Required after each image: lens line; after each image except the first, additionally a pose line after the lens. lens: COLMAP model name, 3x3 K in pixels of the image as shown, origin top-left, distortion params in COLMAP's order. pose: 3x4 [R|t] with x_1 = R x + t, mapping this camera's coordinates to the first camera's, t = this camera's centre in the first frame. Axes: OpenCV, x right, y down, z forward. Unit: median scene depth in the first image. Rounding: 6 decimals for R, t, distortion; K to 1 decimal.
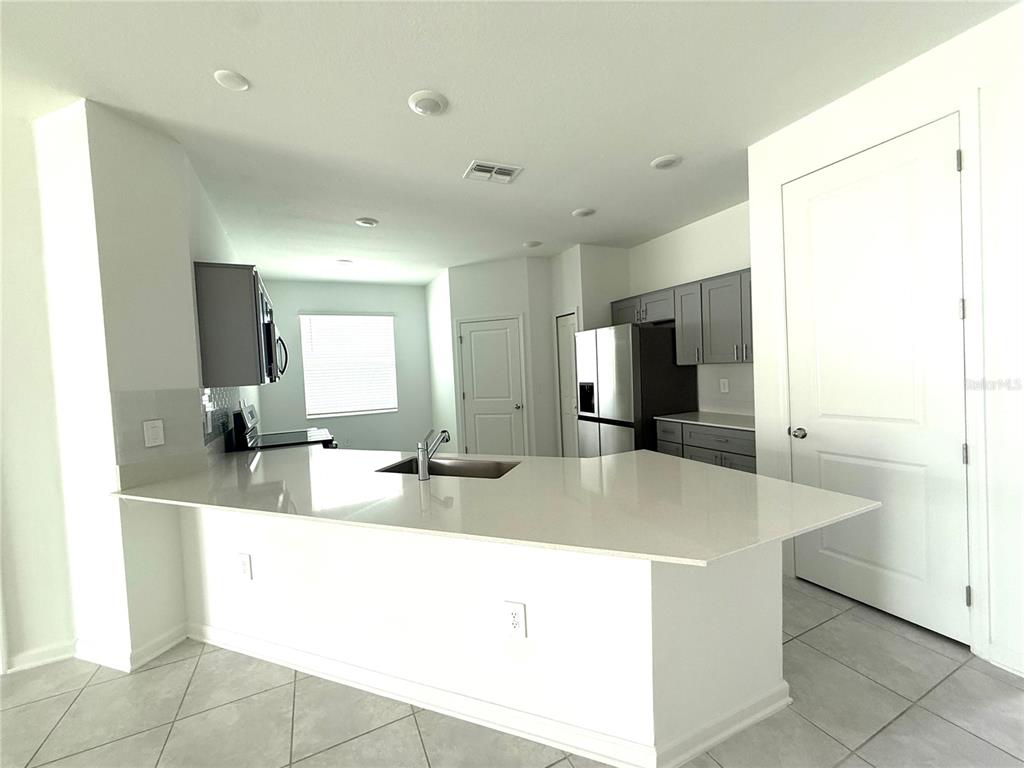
lens RADIAL K [[416.1, 0, 504.4], [0, 416.1, 379.8], [0, 0, 1]] dist [-0.002676, 0.001299]
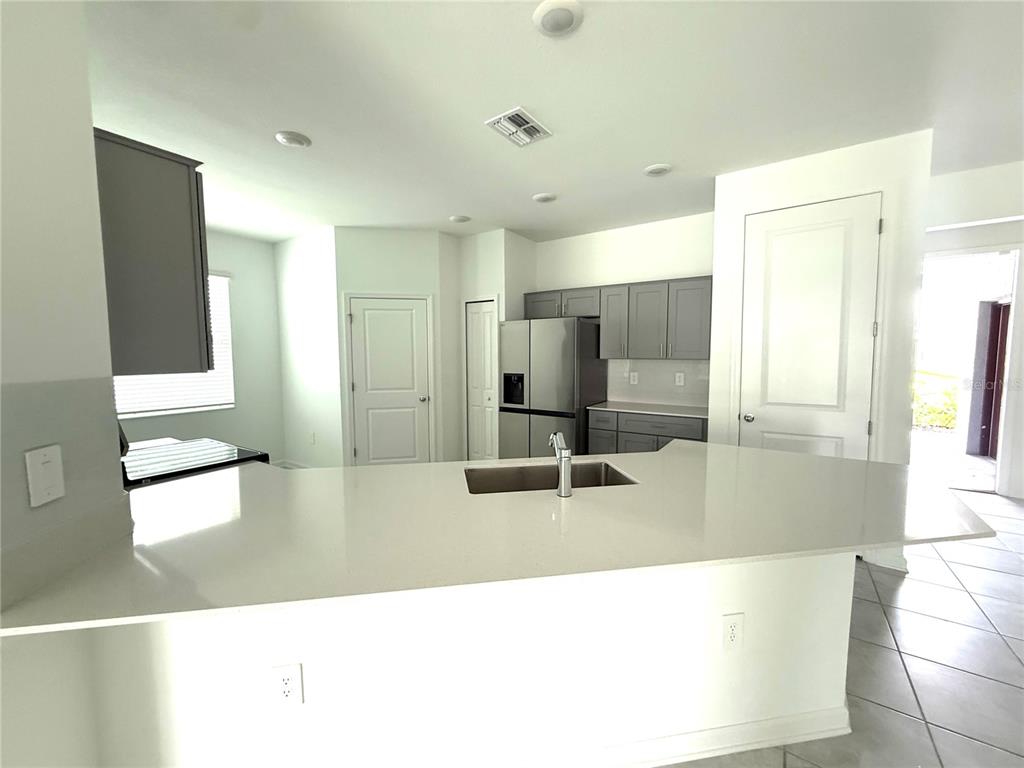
lens RADIAL K [[416.1, 0, 508.5], [0, 416.1, 381.4], [0, 0, 1]] dist [-0.002676, 0.001299]
pose [[0.856781, 0.005246, 0.515654, -0.347436], [-0.020704, 0.999492, 0.024232, 0.001630], [-0.515265, -0.031438, 0.856454, 0.187162]]
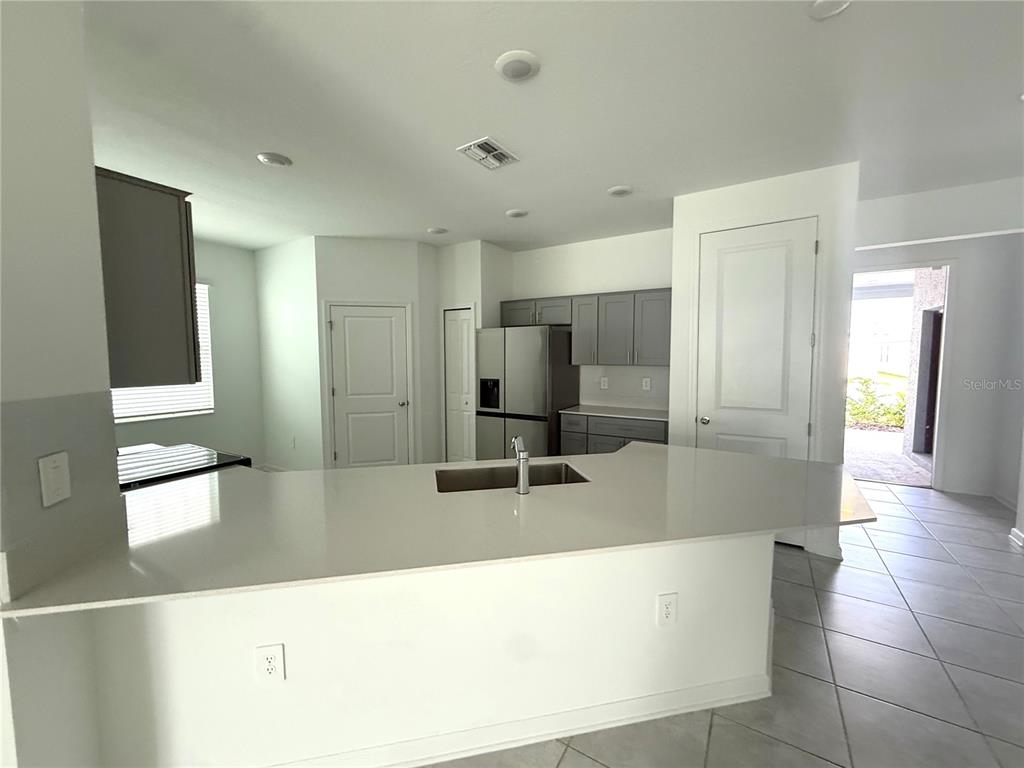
lens RADIAL K [[416.1, 0, 509.5], [0, 416.1, 379.9], [0, 0, 1]] dist [-0.002676, 0.001299]
pose [[0.835063, 0.007809, 0.550099, -0.353885], [-0.019305, 0.999699, 0.015114, -0.007940], [-0.549815, -0.023241, 0.834963, 0.136234]]
